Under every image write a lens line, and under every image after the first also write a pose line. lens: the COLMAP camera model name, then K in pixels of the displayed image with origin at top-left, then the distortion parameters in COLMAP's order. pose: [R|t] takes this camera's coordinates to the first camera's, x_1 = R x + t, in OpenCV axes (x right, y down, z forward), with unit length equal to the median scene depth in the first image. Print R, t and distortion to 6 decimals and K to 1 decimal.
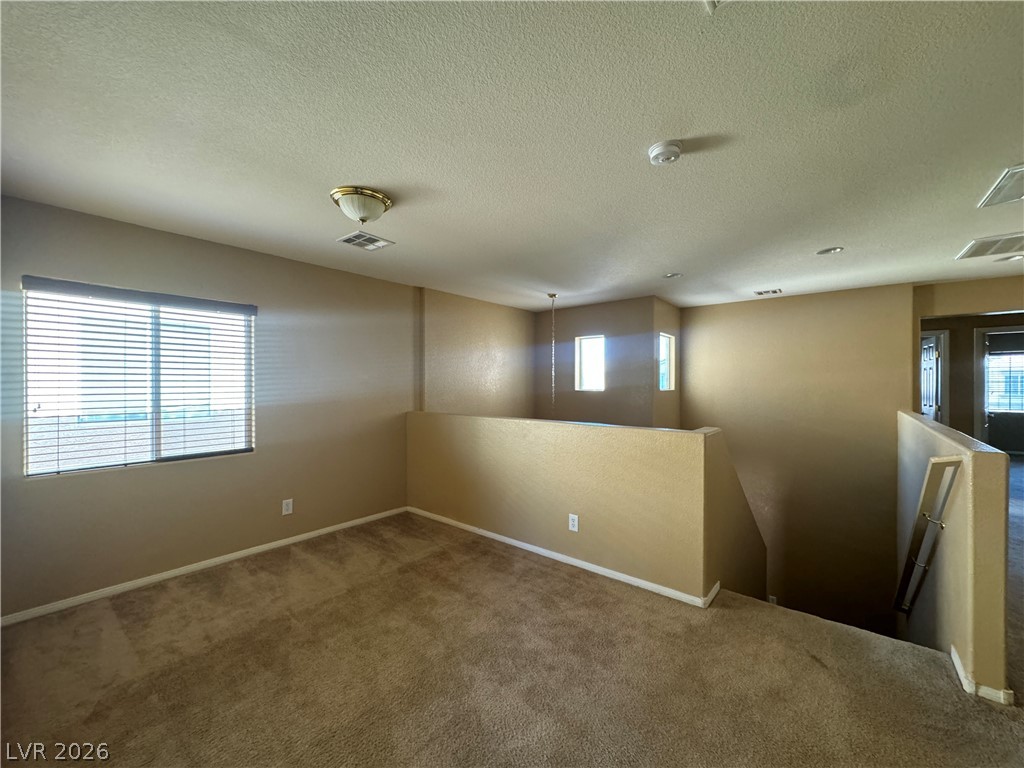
lens RADIAL K [[407.8, 0, 515.2], [0, 407.8, 383.6], [0, 0, 1]] dist [0.000409, 0.000140]
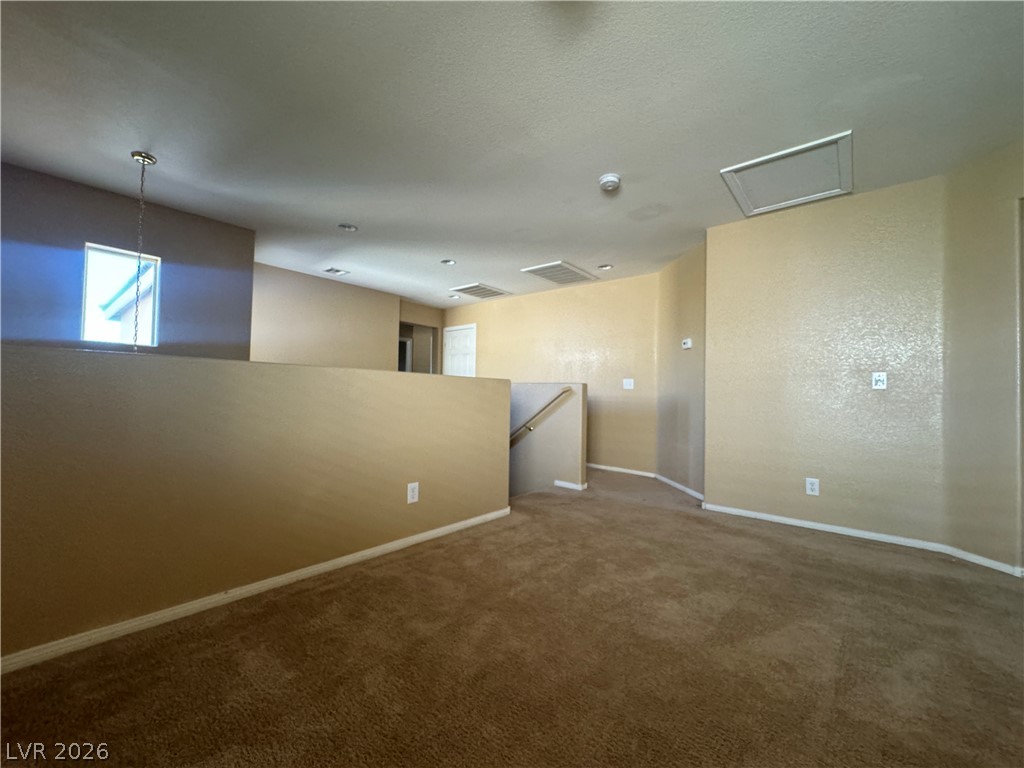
lens RADIAL K [[407.8, 0, 515.2], [0, 407.8, 383.6], [0, 0, 1]] dist [0.000409, 0.000140]
pose [[0.017847, 0.027377, 0.999466, -0.660573], [-0.019061, 0.999453, -0.027036, 0.134863], [-0.999659, -0.018568, 0.018360, 0.758499]]
